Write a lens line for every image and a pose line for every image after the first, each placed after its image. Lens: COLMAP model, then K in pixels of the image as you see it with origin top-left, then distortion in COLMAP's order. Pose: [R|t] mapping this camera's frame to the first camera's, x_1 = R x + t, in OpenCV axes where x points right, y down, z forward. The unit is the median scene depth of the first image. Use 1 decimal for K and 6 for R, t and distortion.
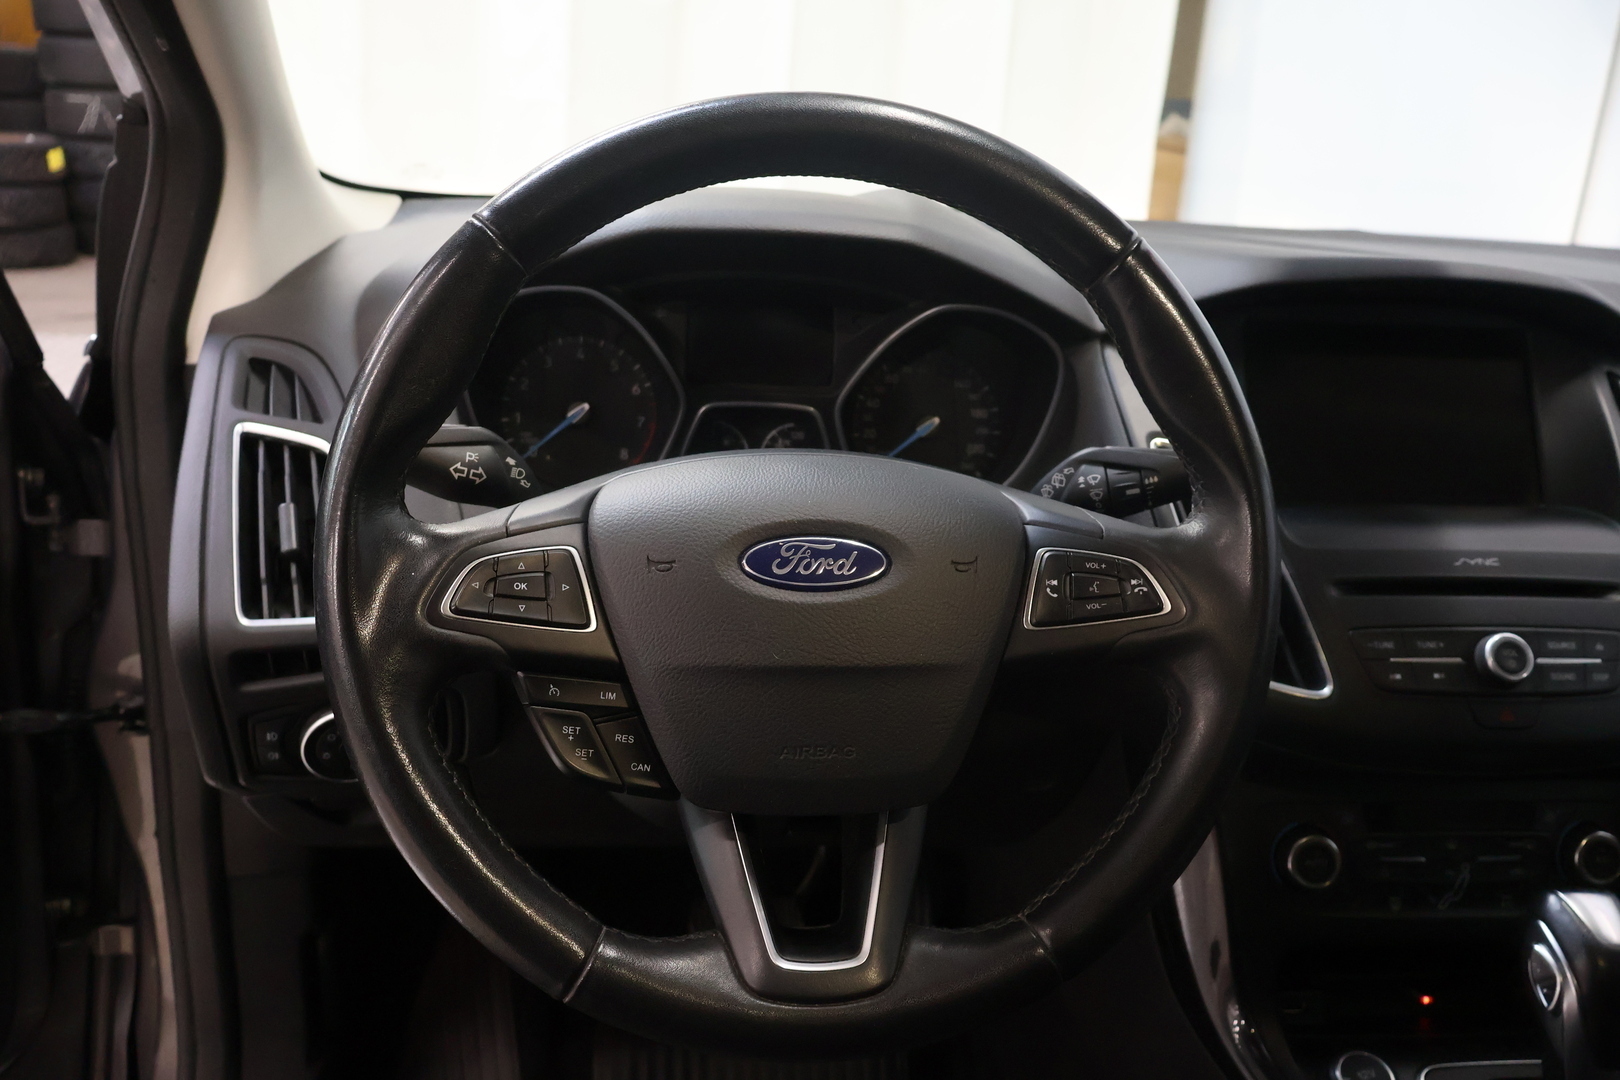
lens RADIAL K [[1328.8, 0, 815.0], [0, 1328.8, 545.1], [0, 0, 1]] dist [-0.003405, -0.002403]
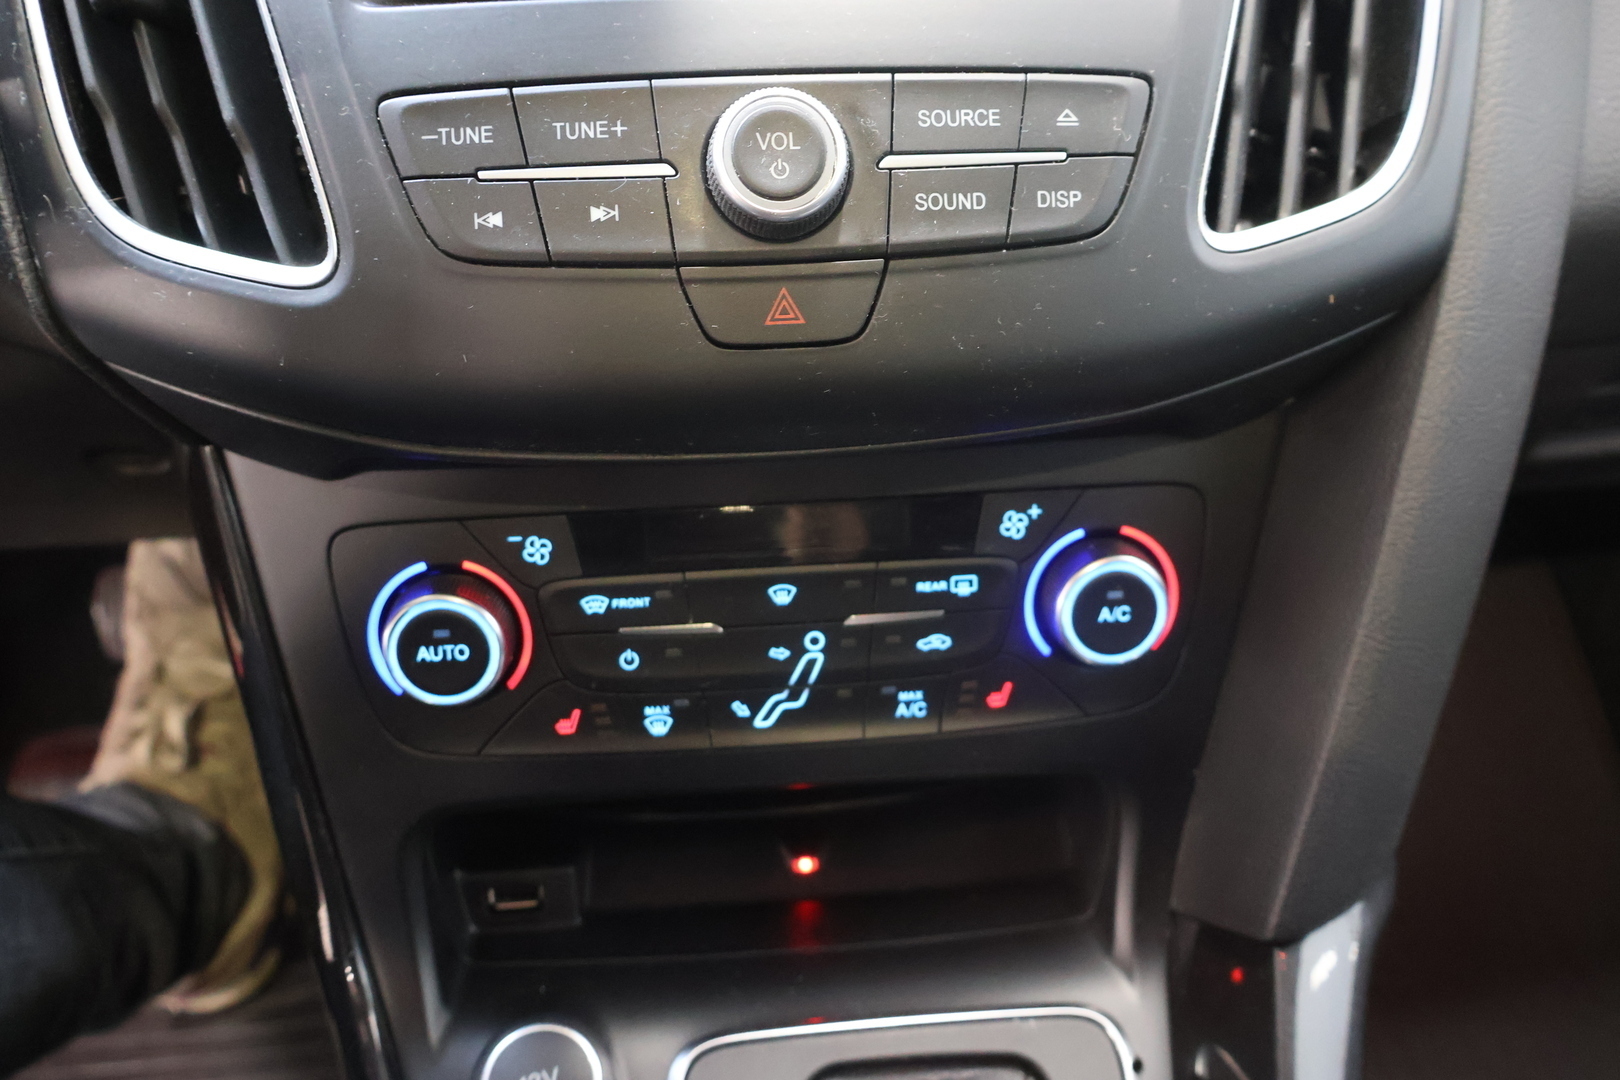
lens RADIAL K [[1393.3, 0, 798.3], [0, 1393.3, 545.5], [0, 0, 1]] dist [0.000622, -0.005199]
pose [[0.998958, -0.036434, -0.027494, 0.533448], [0.043164, 0.949926, 0.309480, 0.067796], [0.014841, -0.310344, 0.950508, 0.592700]]
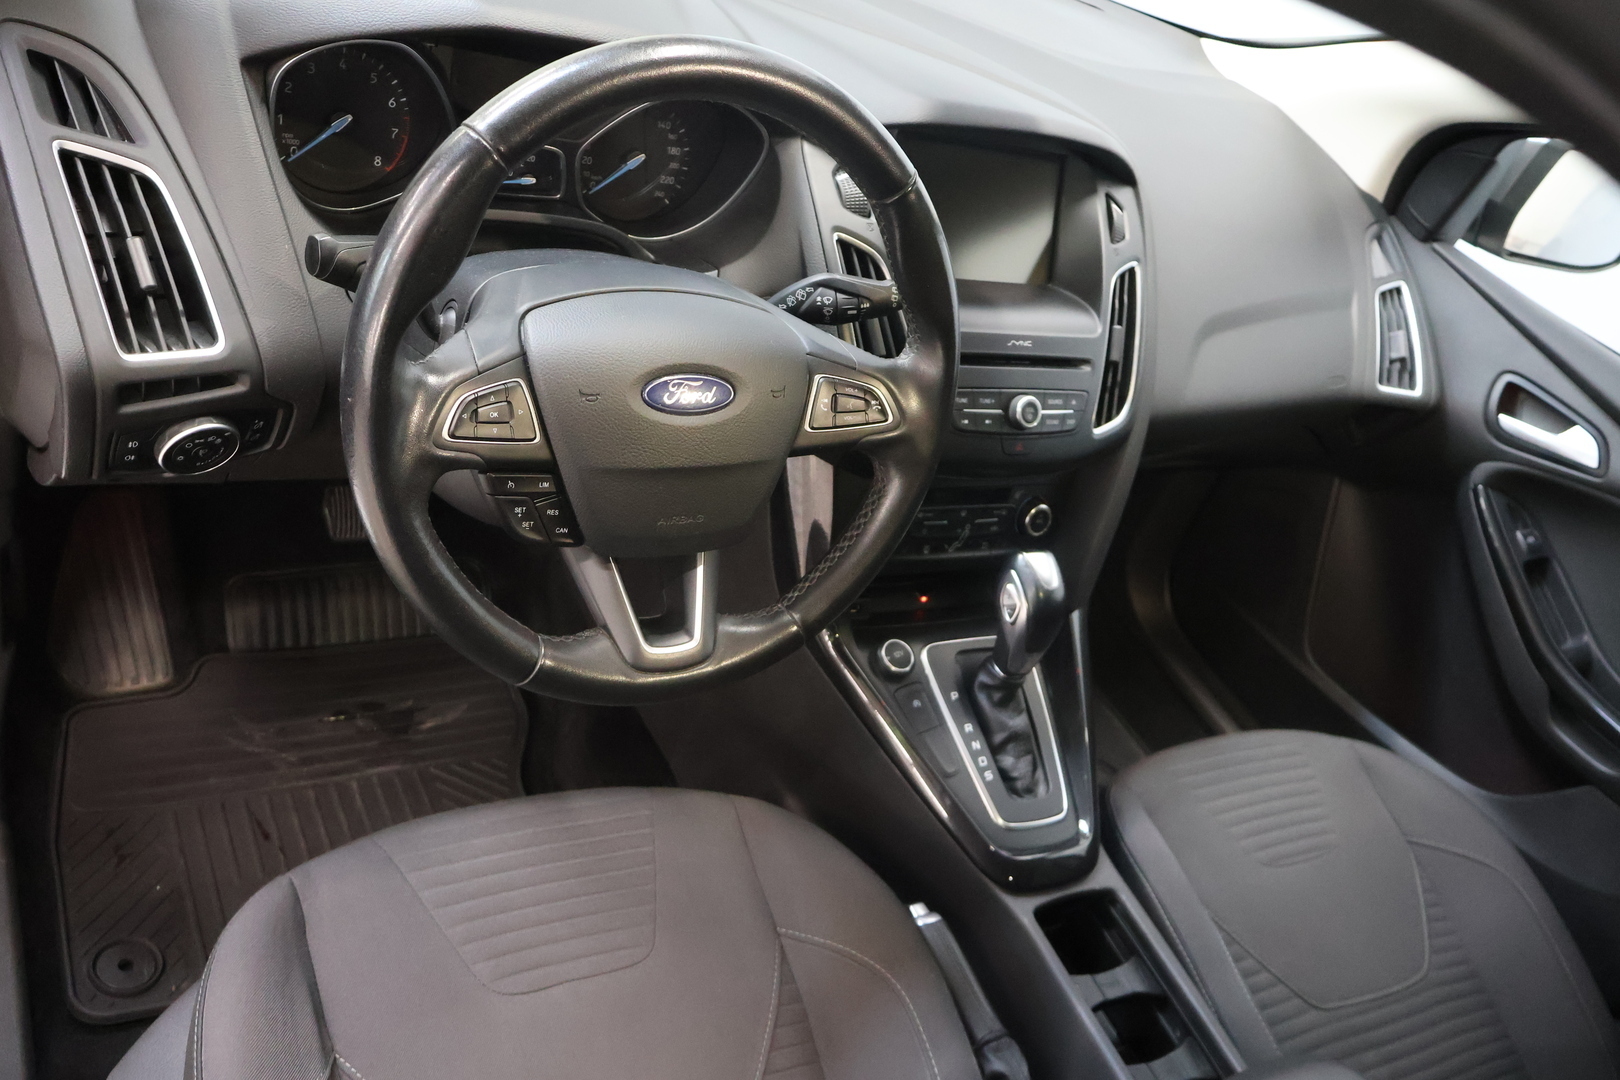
lens RADIAL K [[1328.8, 0, 794.5], [0, 1328.8, 533.8], [0, 0, 1]] dist [-0.003405, -0.002403]
pose [[0.894330, -0.016255, 0.447112, -0.421212], [-0.159901, 0.921724, 0.353350, -0.289853], [-0.417857, -0.387506, 0.821727, -0.220770]]
